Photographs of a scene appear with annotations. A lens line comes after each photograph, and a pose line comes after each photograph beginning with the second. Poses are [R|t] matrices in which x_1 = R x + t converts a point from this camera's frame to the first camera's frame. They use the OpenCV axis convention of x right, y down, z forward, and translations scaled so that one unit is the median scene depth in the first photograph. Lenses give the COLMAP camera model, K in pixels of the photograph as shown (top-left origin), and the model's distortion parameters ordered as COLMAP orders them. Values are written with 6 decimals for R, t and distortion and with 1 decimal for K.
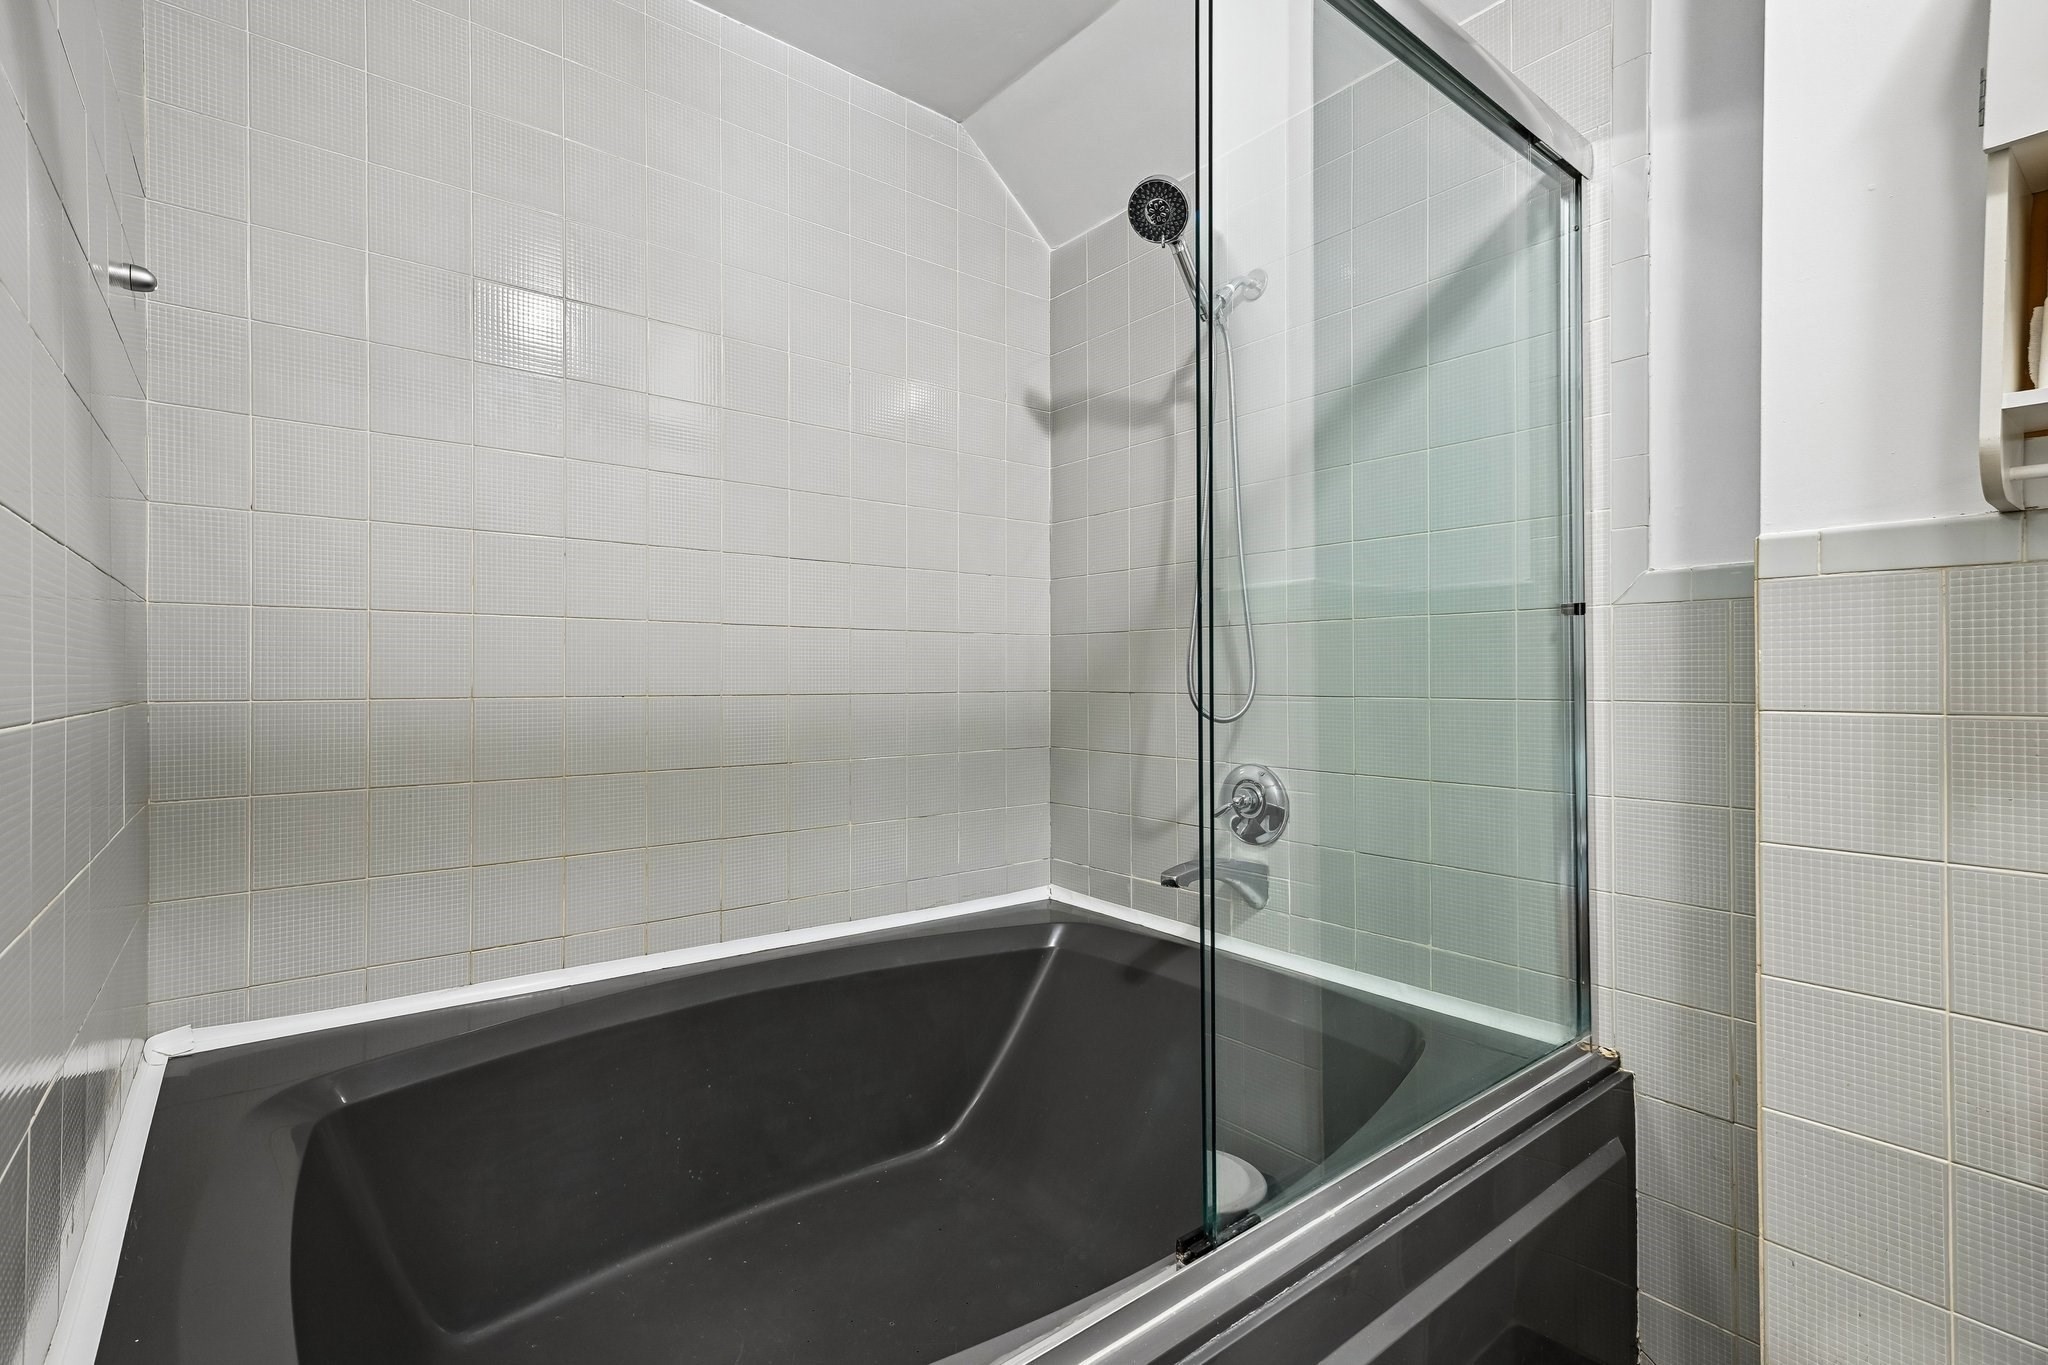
lens RADIAL K [[916.3, 0, 1021.7], [0, 916.3, 677.5], [0, 0, 1]] dist [0.001004, 0.000178]
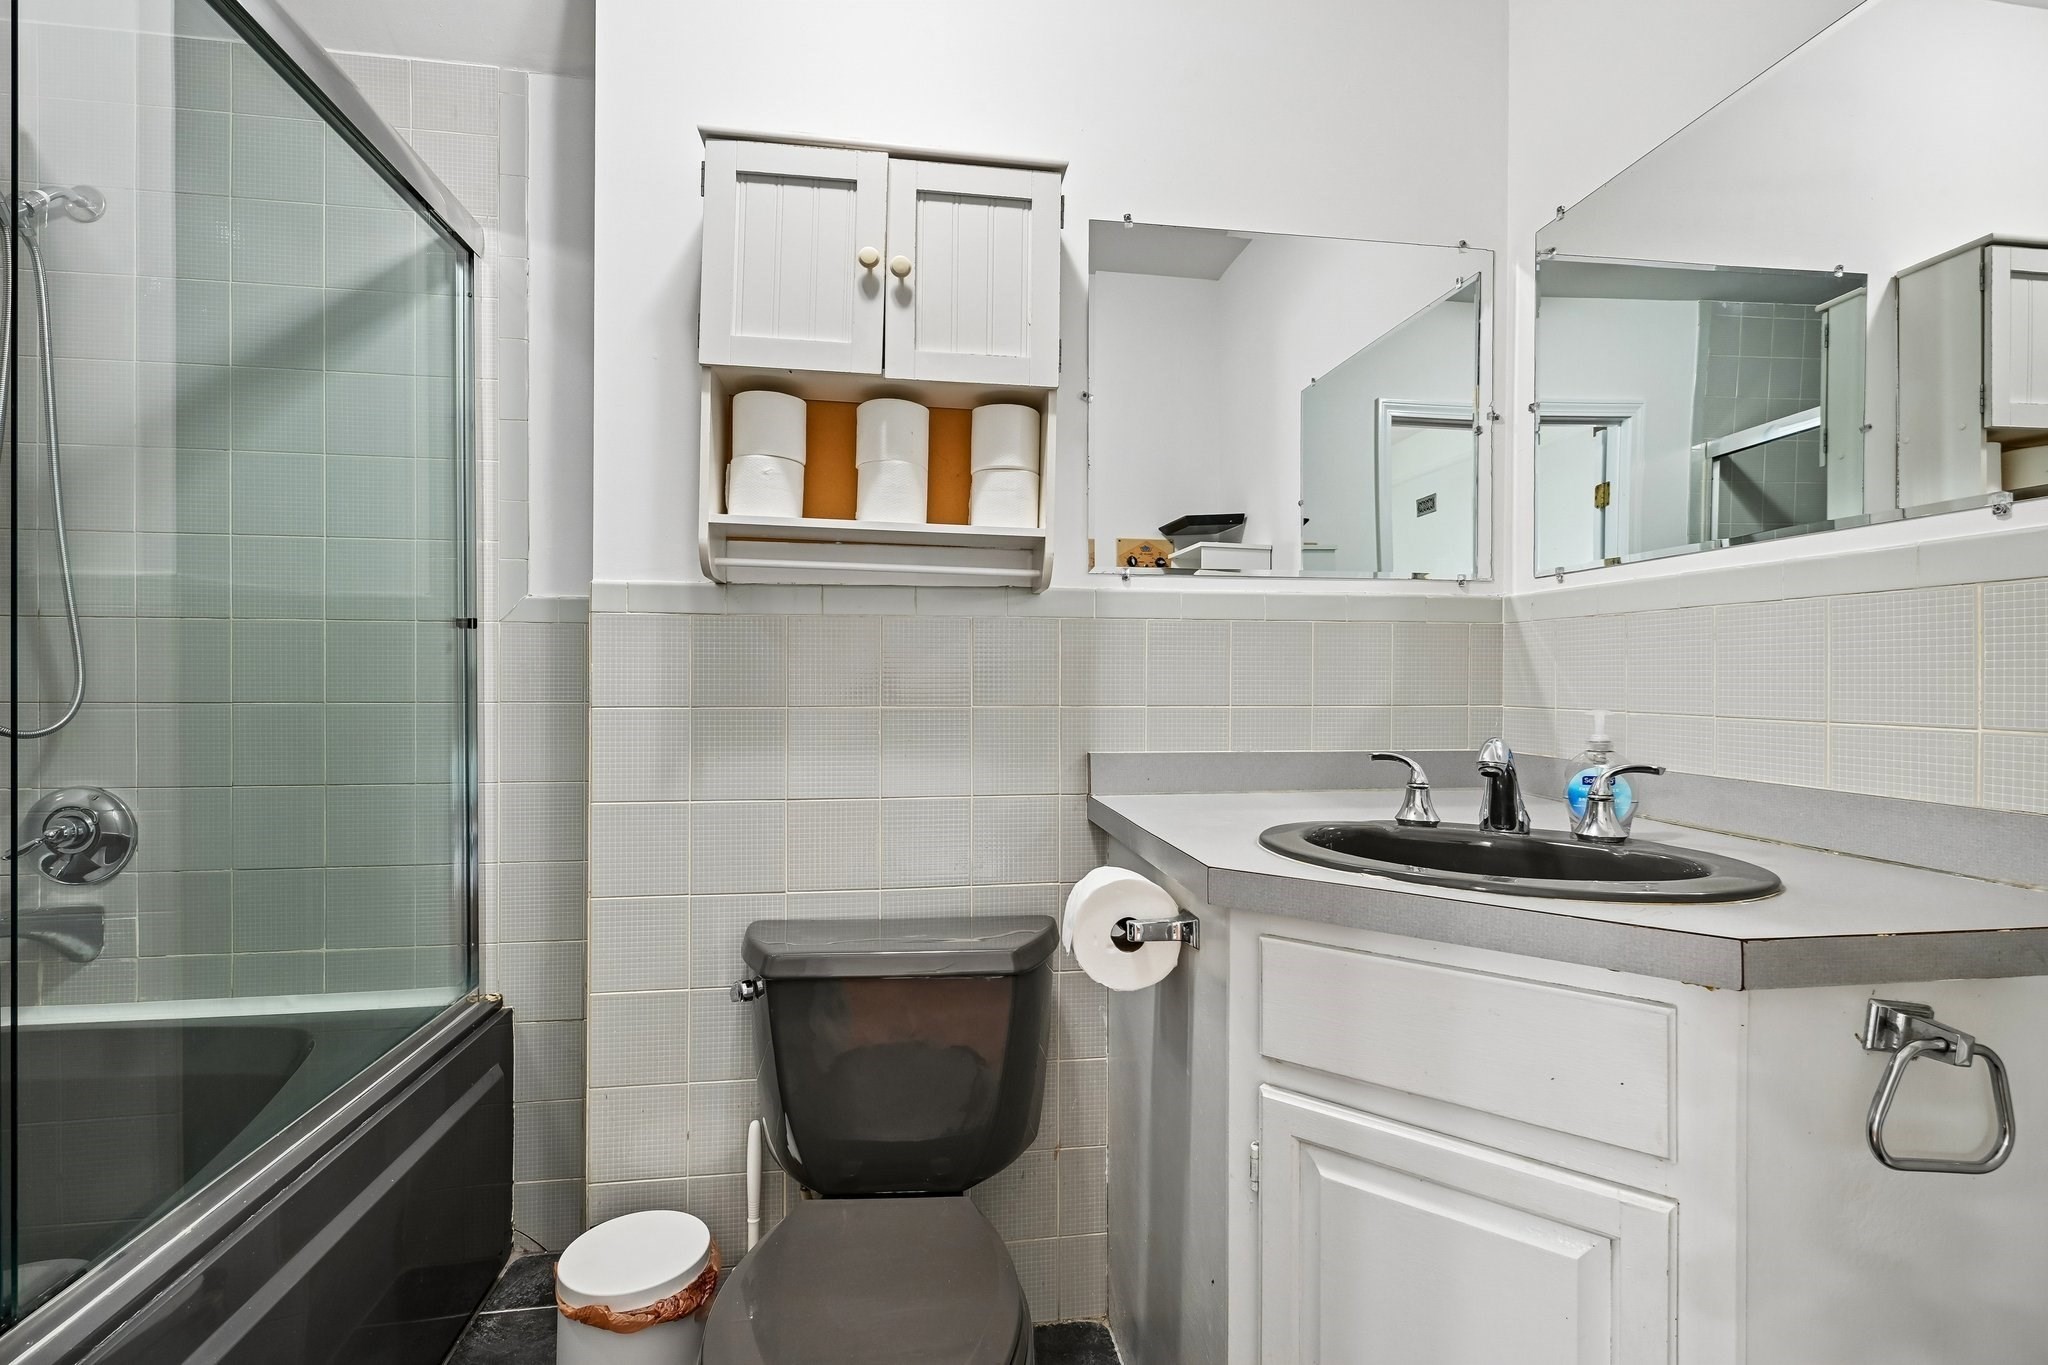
lens RADIAL K [[916.3, 0, 1019.4], [0, 916.3, 680.7], [0, 0, 1]] dist [0.001004, 0.000178]
pose [[0.501168, 0.002506, 0.865346, -0.047273], [-0.004041, 0.999992, -0.000556, -0.004546], [-0.865341, -0.003218, 0.501174, -0.180832]]
